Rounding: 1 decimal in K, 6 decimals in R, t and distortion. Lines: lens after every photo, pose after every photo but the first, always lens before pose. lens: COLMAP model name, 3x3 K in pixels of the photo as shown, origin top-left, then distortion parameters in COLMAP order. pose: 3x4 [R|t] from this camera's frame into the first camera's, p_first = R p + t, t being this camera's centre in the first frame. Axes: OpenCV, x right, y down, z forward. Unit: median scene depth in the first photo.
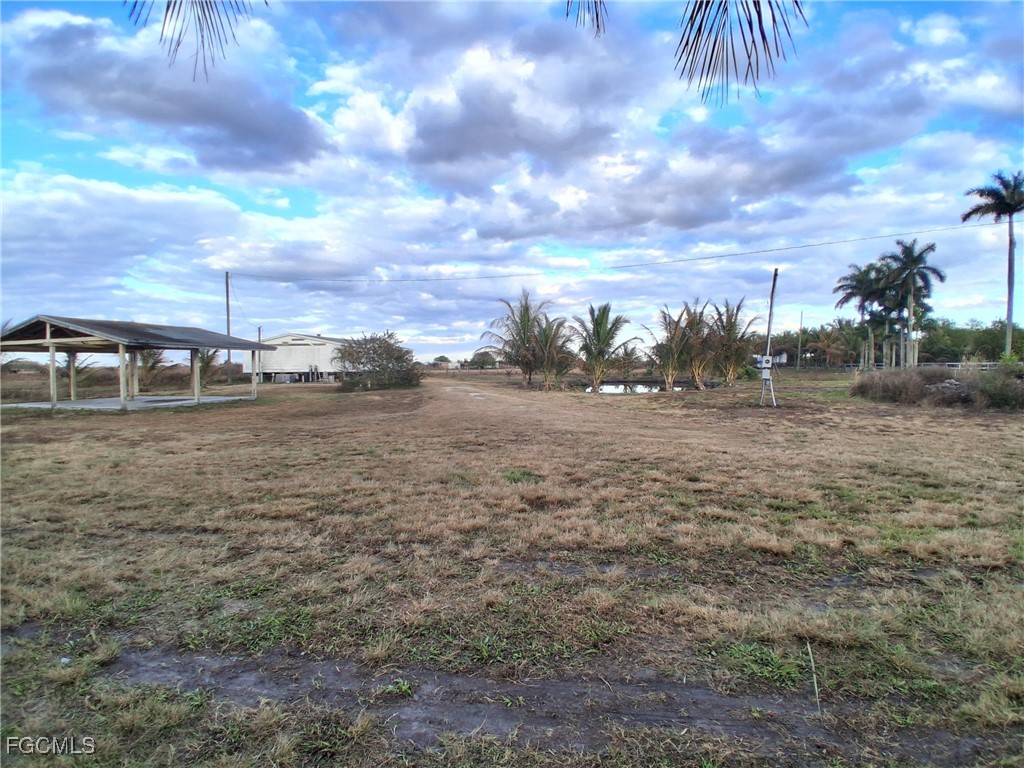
lens RADIAL K [[505.8, 0, 518.9], [0, 505.8, 381.9], [0, 0, 1]] dist [0.005946, -0.046521]
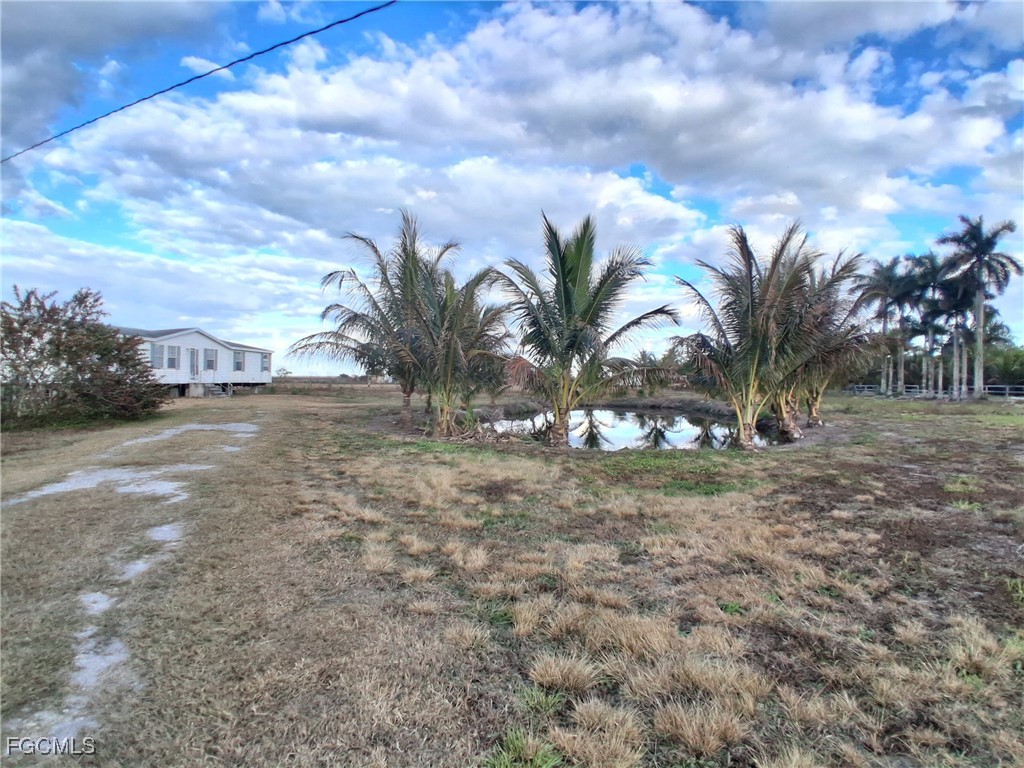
lens RADIAL K [[505.8, 0, 518.9], [0, 505.8, 381.9], [0, 0, 1]] dist [0.005946, -0.046521]
pose [[0.994627, 0.016795, 0.102154, 0.140618], [-0.013079, 0.999232, -0.036939, -0.022477], [-0.102696, 0.035405, 0.994083, 1.094533]]
